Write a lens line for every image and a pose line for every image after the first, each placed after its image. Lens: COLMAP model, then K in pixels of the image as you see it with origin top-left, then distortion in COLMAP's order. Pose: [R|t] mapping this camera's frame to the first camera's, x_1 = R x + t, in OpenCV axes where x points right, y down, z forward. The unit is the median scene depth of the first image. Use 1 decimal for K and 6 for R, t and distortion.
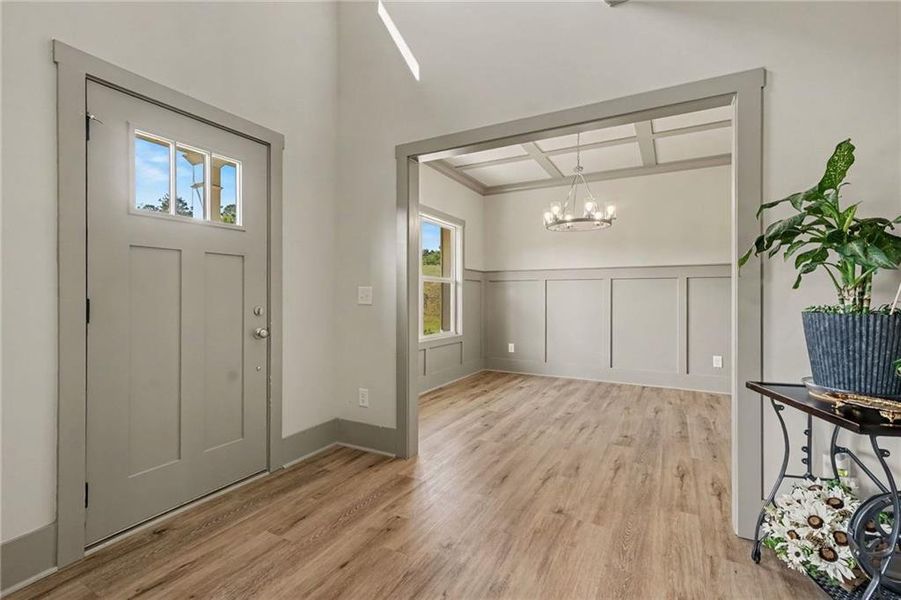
lens RADIAL K [[400.3, 0, 450.0], [0, 400.3, 298.9], [0, 0, 1]] dist [0.002100, 0.000069]
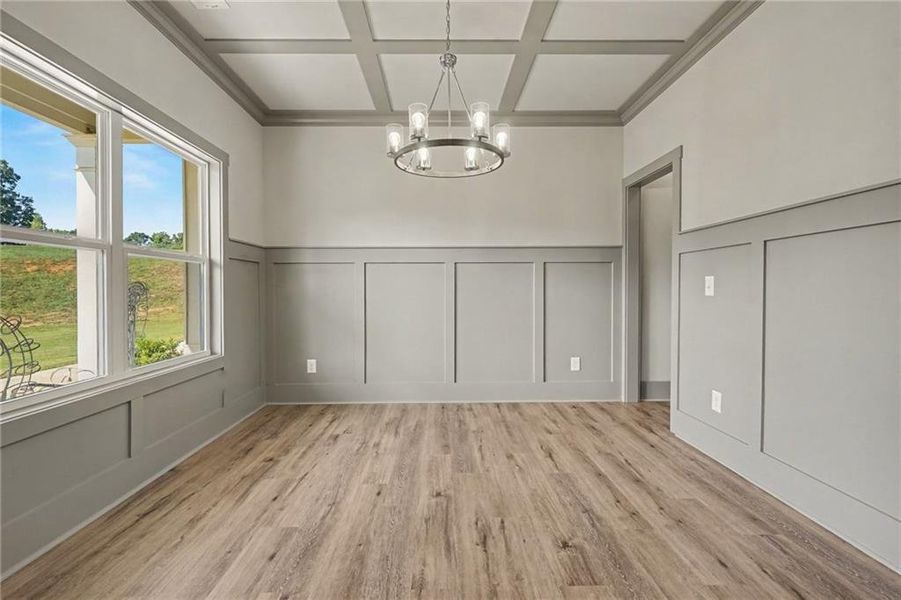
lens RADIAL K [[400.3, 0, 449.2], [0, 400.3, 291.9], [0, 0, 1]] dist [0.002100, 0.000069]
pose [[0.864646, -0.009618, 0.502290, 0.026117], [0.008863, 0.999953, 0.003891, 0.001344], [-0.502304, 0.001088, 0.864691, 0.415491]]
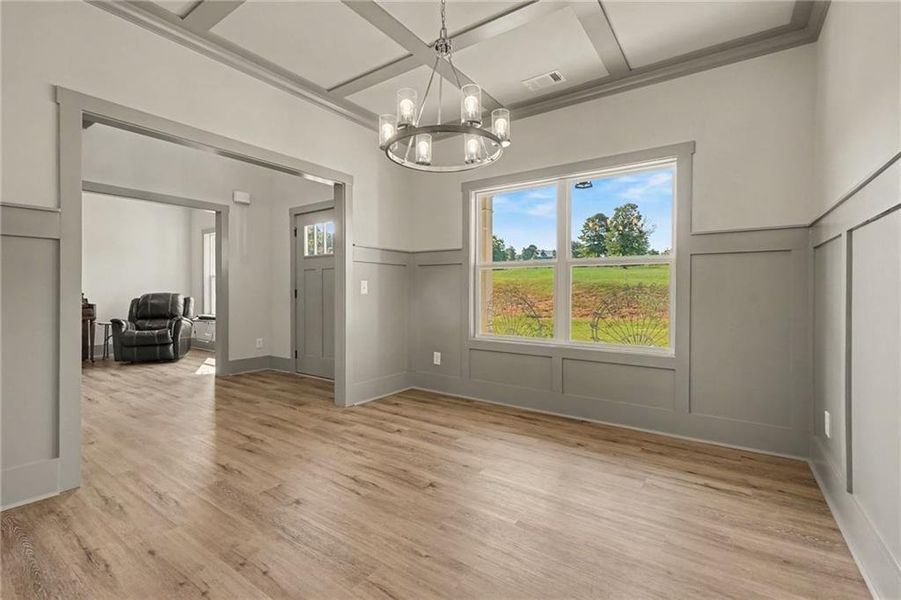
lens RADIAL K [[400.3, 0, 448.6], [0, 400.3, 299.8], [0, 0, 1]] dist [0.002100, 0.000069]
pose [[-0.095034, 0.014932, -0.995362, 0.708053], [-0.006234, 0.999859, 0.015594, 0.006065], [0.995455, 0.007687, -0.094927, 0.877747]]
